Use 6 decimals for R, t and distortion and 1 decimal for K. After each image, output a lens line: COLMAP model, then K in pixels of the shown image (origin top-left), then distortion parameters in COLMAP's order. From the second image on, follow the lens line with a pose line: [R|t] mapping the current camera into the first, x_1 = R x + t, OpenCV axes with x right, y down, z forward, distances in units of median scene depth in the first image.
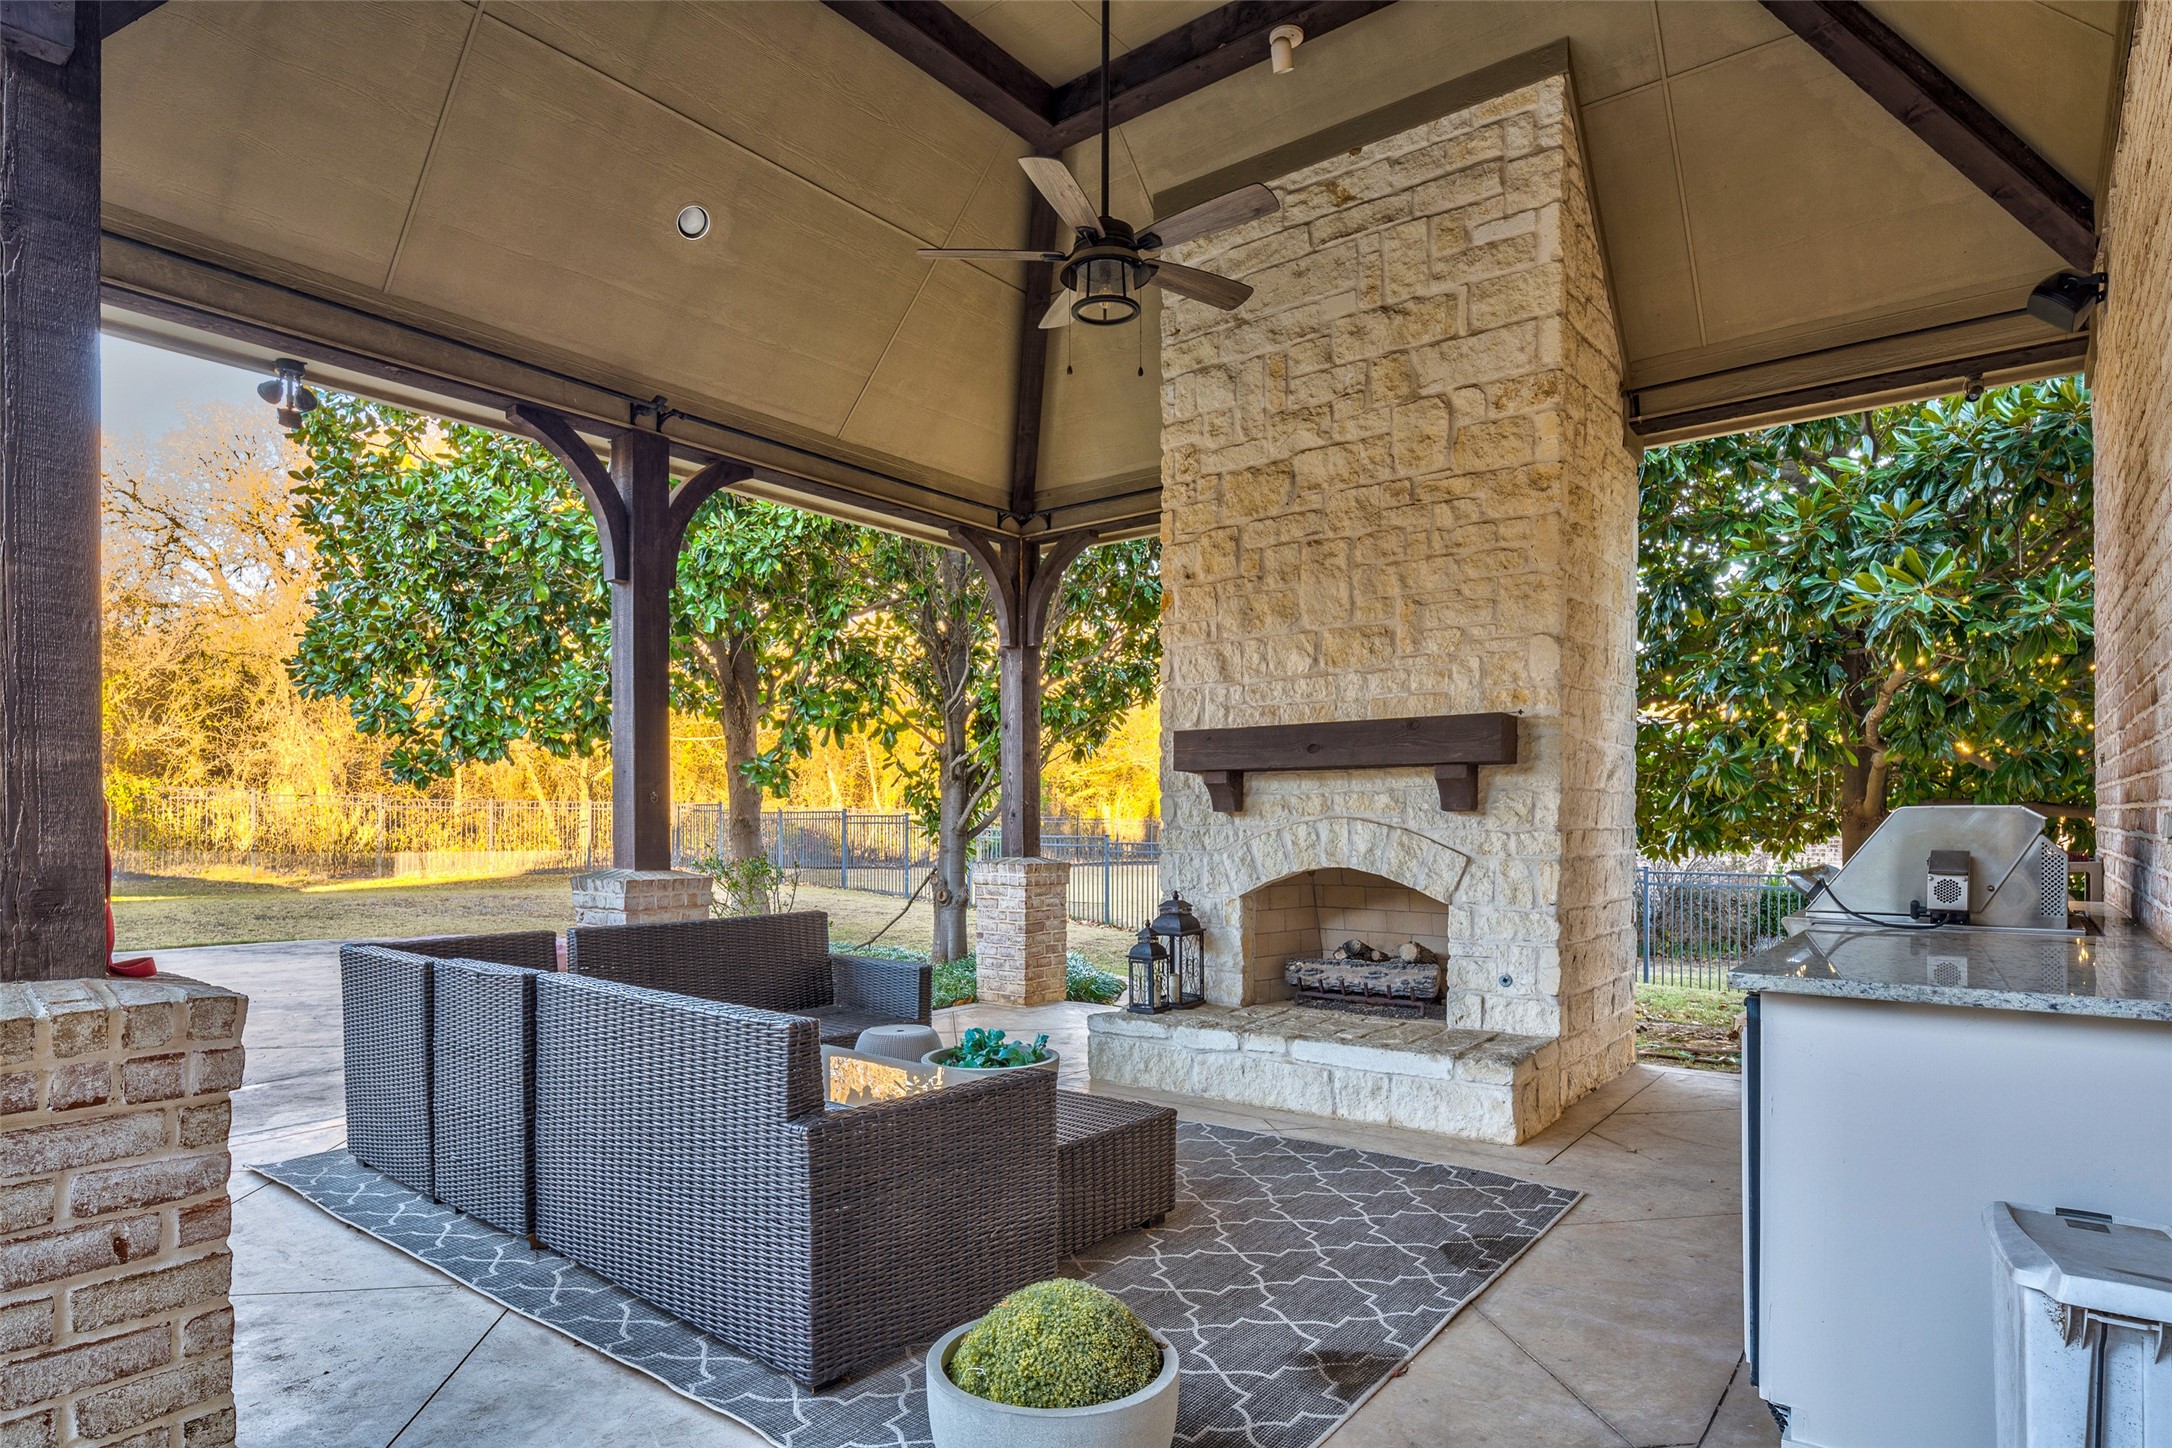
lens RADIAL K [[1167.0, 0, 1087.7], [0, 1167.0, 807.4], [0, 0, 1]] dist [-0.000292, -0.000536]
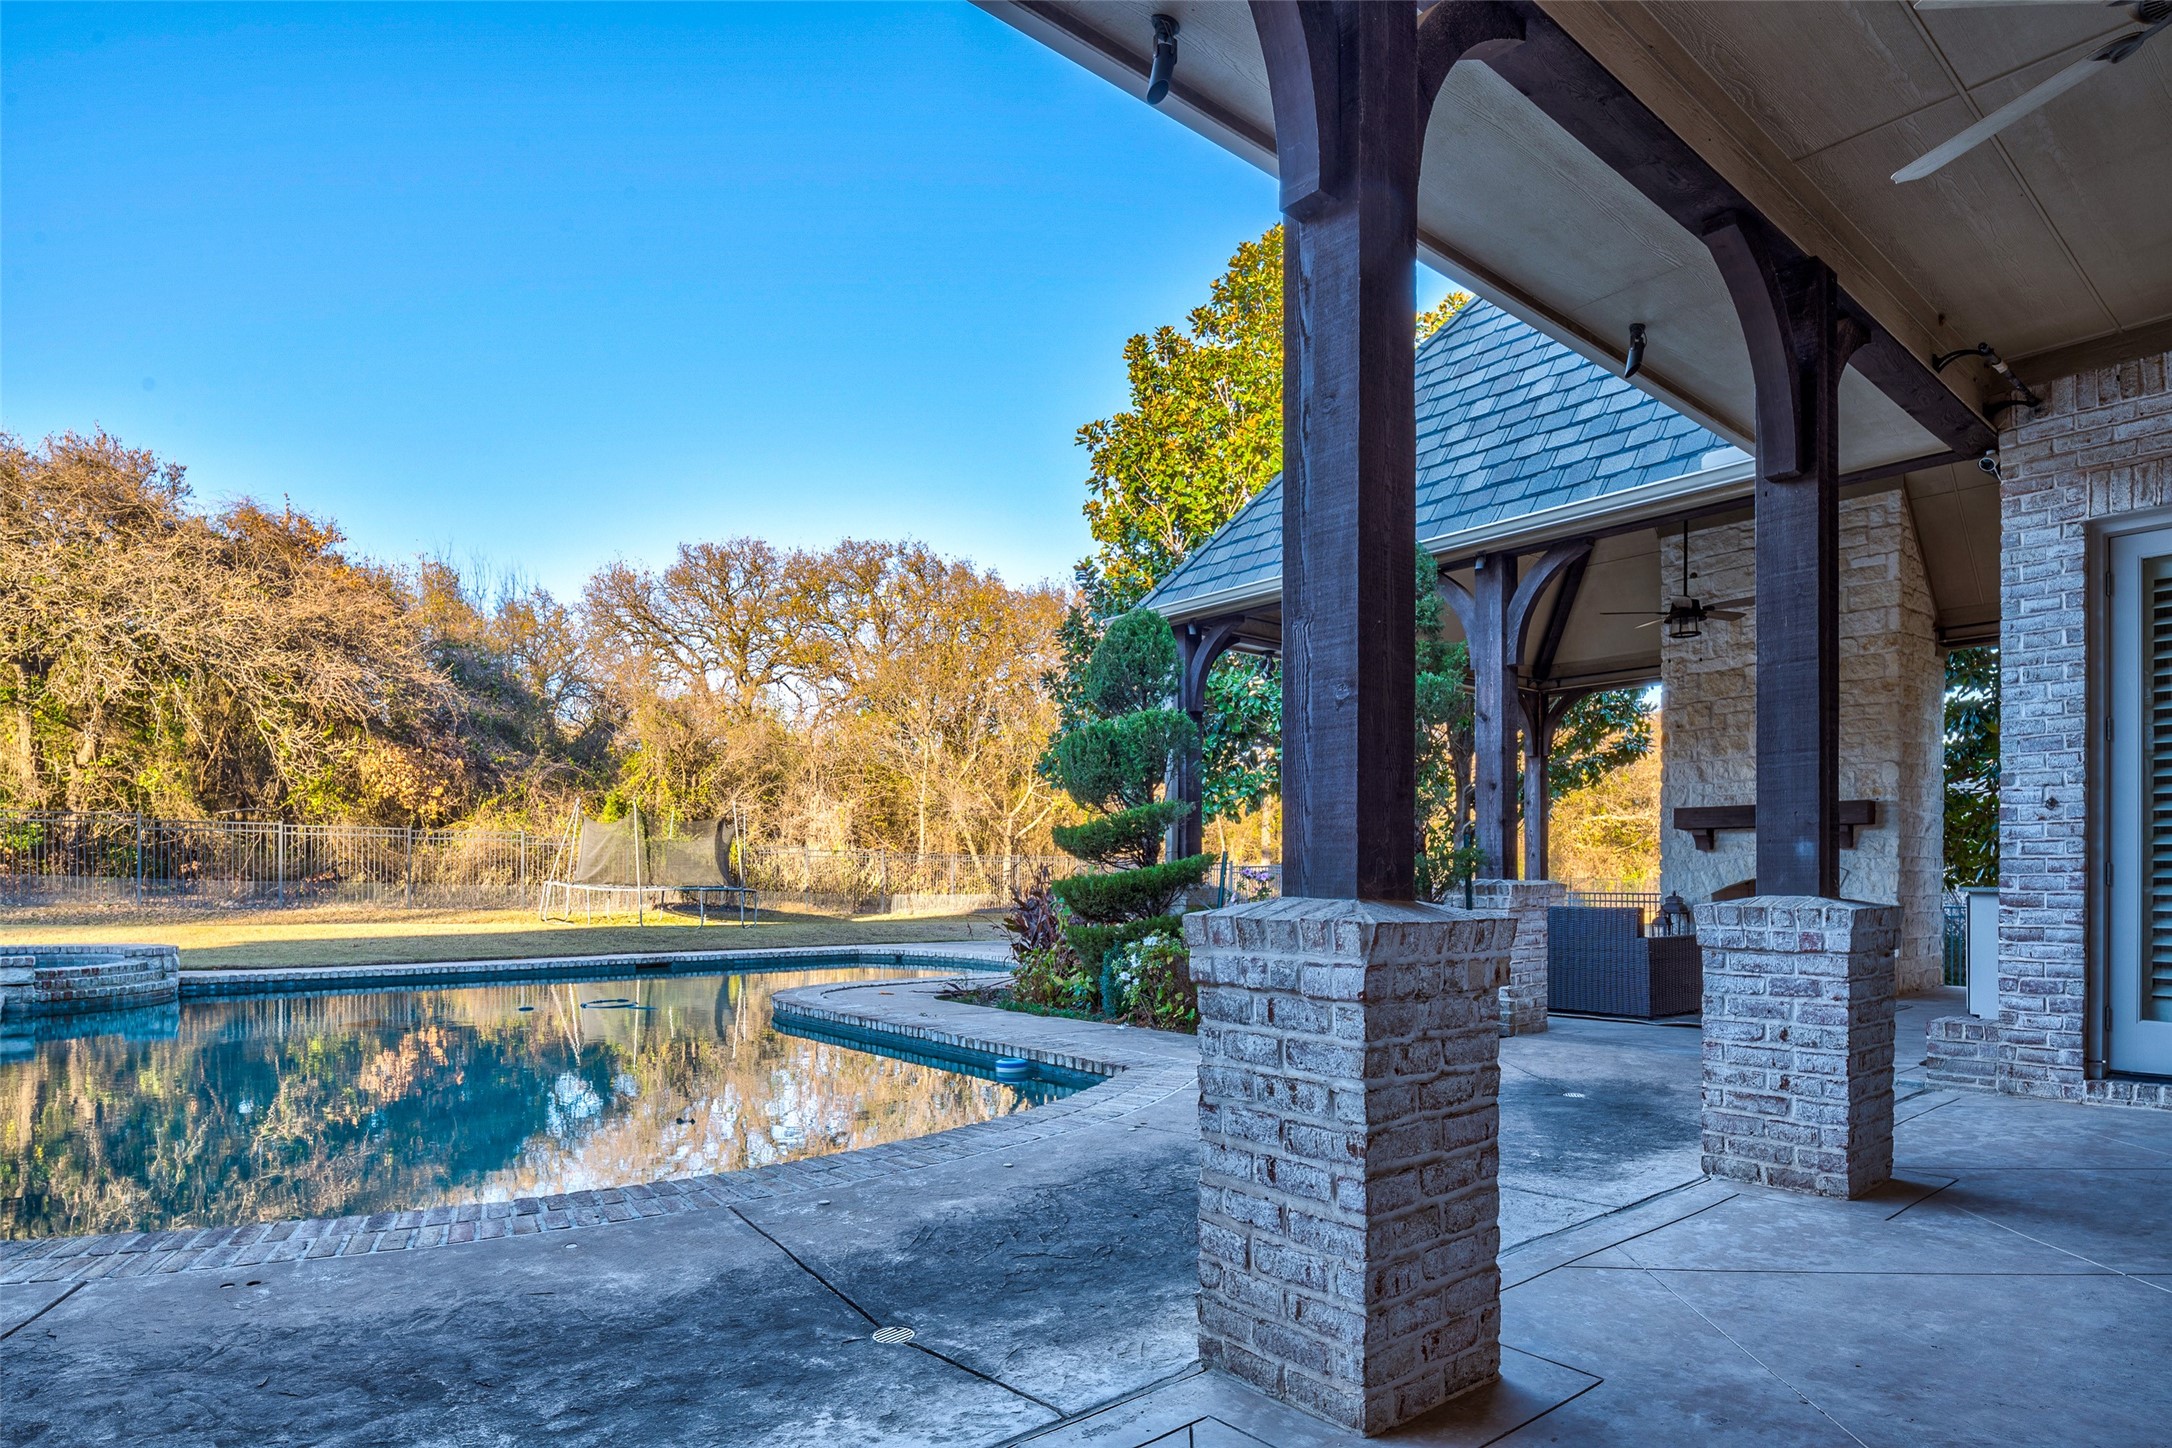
lens RADIAL K [[1186.3, 0, 1079.4], [0, 1186.3, 869.5], [0, 0, 1]] dist [-0.001308, -0.000302]
pose [[0.977835, 0.000379, -0.209376, -0.507391], [0.000184, 0.999996, 0.002671, 0.032485], [0.209376, -0.002650, 0.977832, -1.197728]]
